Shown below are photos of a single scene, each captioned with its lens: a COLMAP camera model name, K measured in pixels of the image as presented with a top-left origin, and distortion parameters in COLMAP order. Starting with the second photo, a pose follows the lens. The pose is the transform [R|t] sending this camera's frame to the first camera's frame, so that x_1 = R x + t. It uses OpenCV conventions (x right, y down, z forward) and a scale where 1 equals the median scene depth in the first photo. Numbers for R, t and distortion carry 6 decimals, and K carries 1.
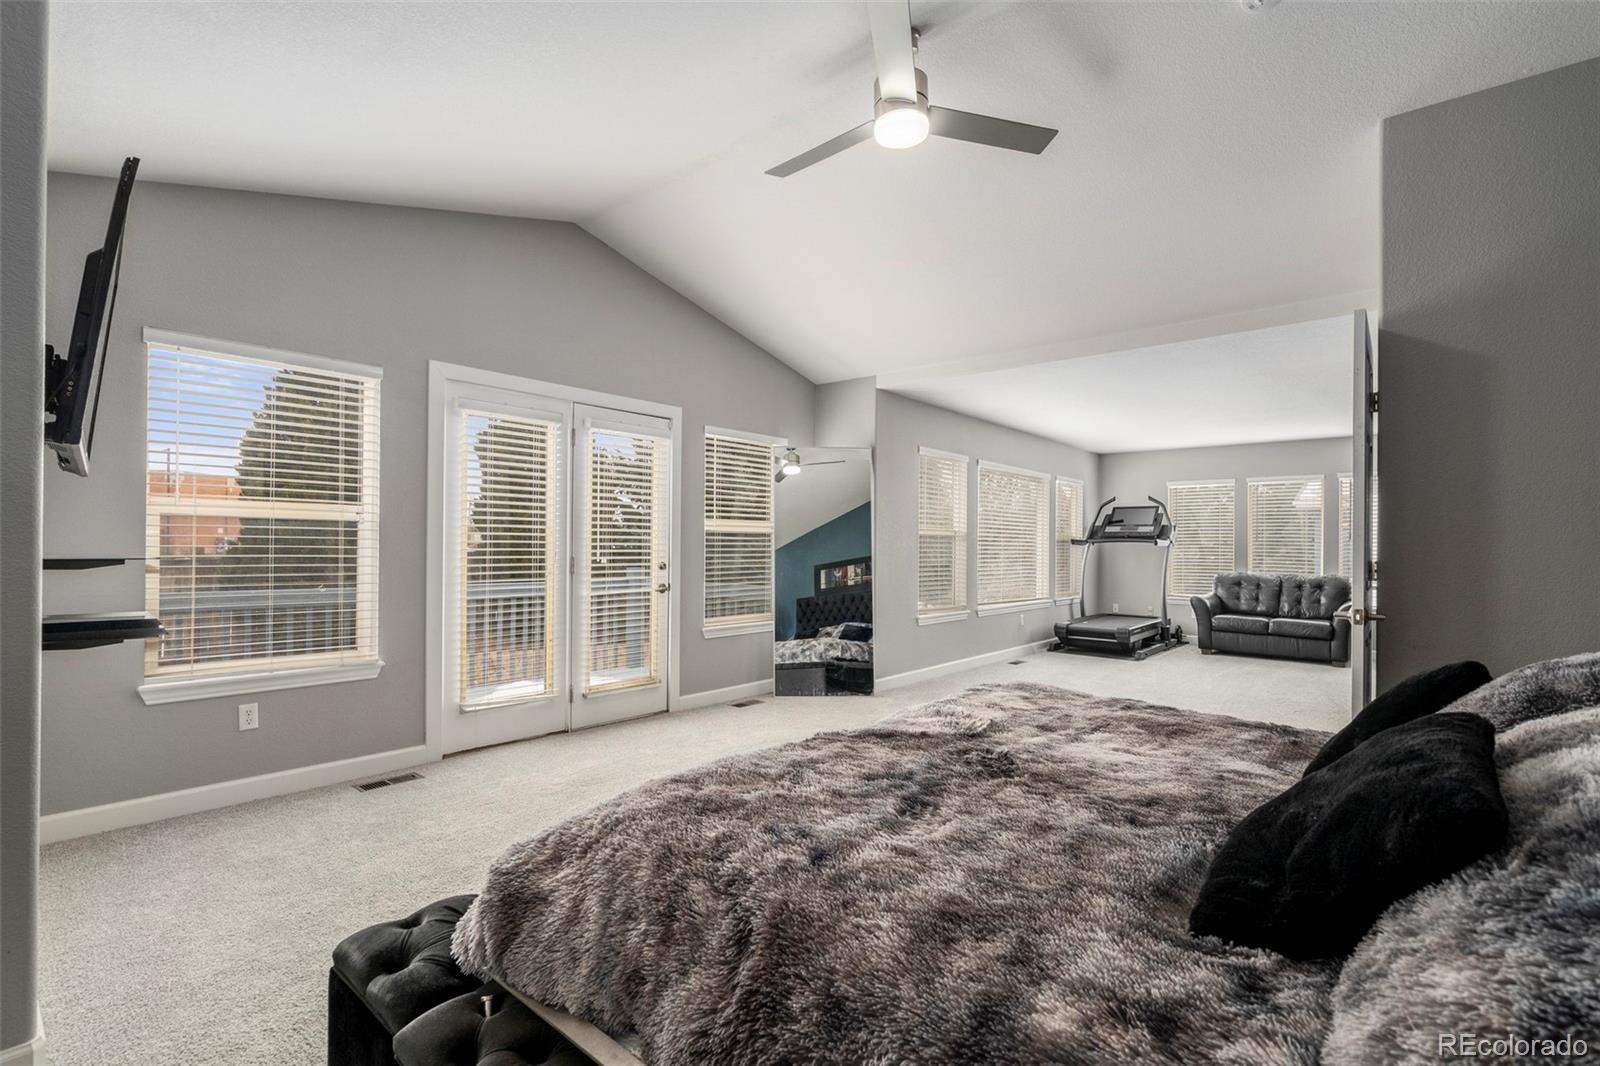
lens RADIAL K [[730.5, 0, 795.7], [0, 730.5, 538.1], [0, 0, 1]] dist [0.004705, 0.000509]
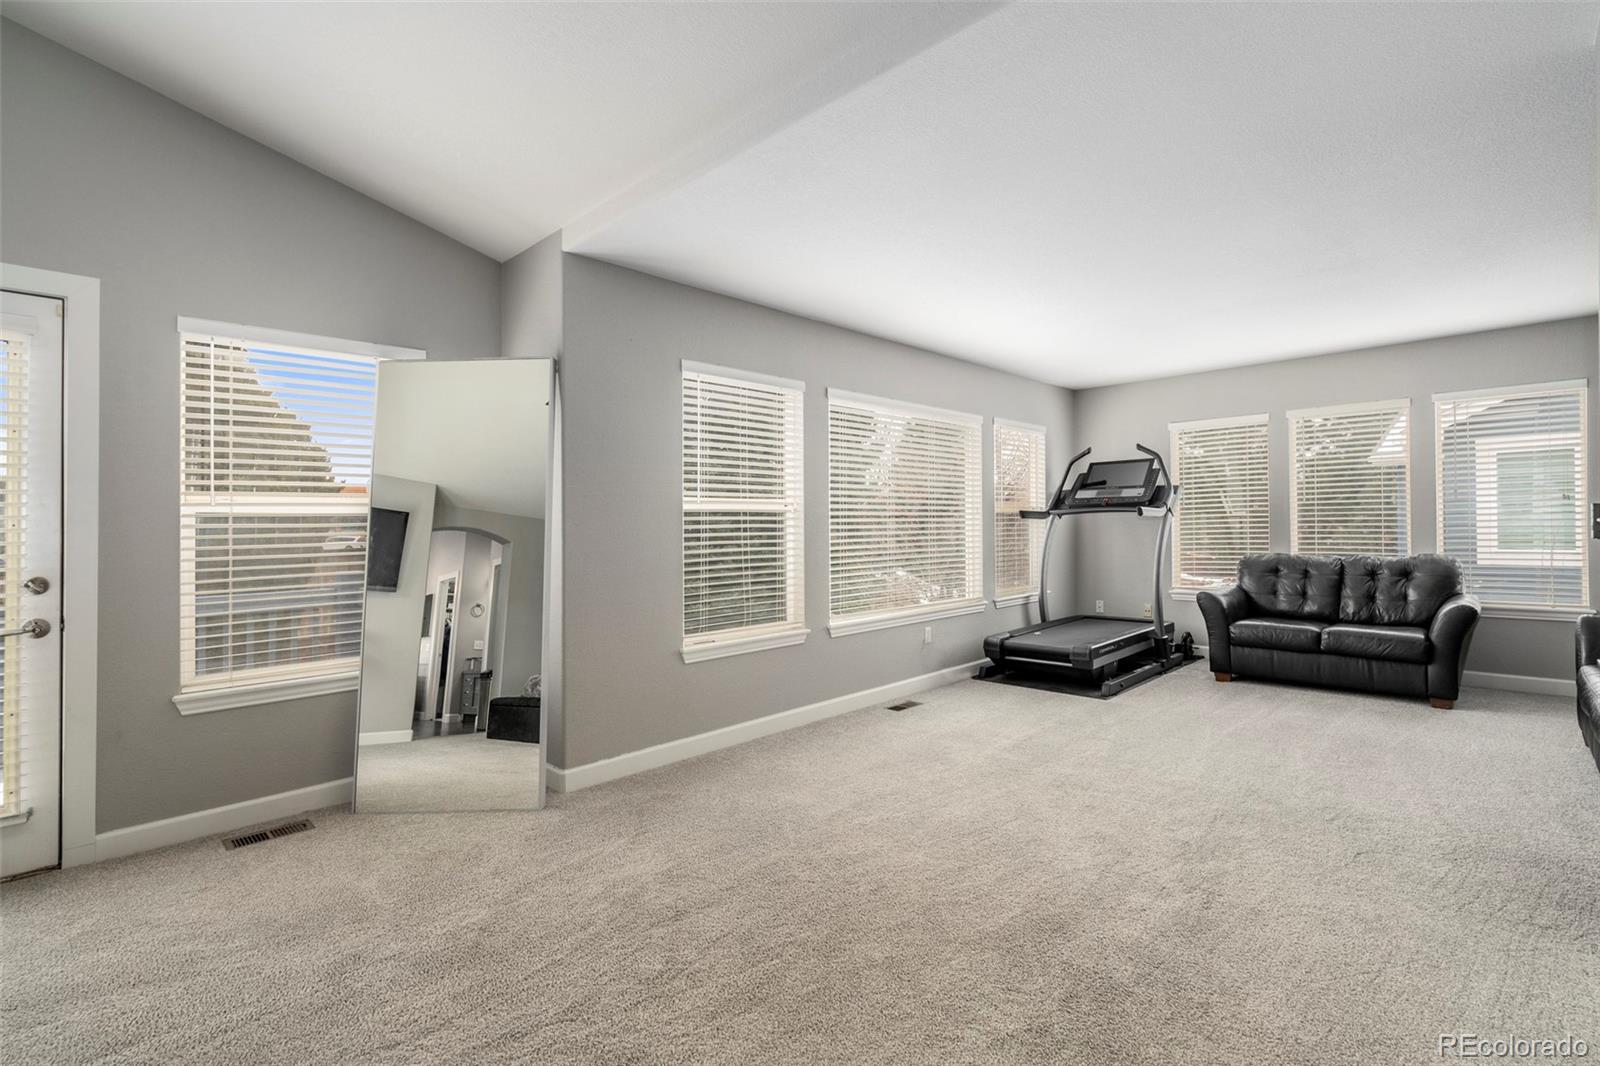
lens RADIAL K [[730.5, 0, 795.4], [0, 730.5, 531.1], [0, 0, 1]] dist [0.004705, 0.000509]
pose [[0.996538, -0.029027, -0.077910, 0.232239], [0.030082, 0.999471, 0.012400, 0.006306], [0.077509, -0.014701, 0.996883, 0.317690]]
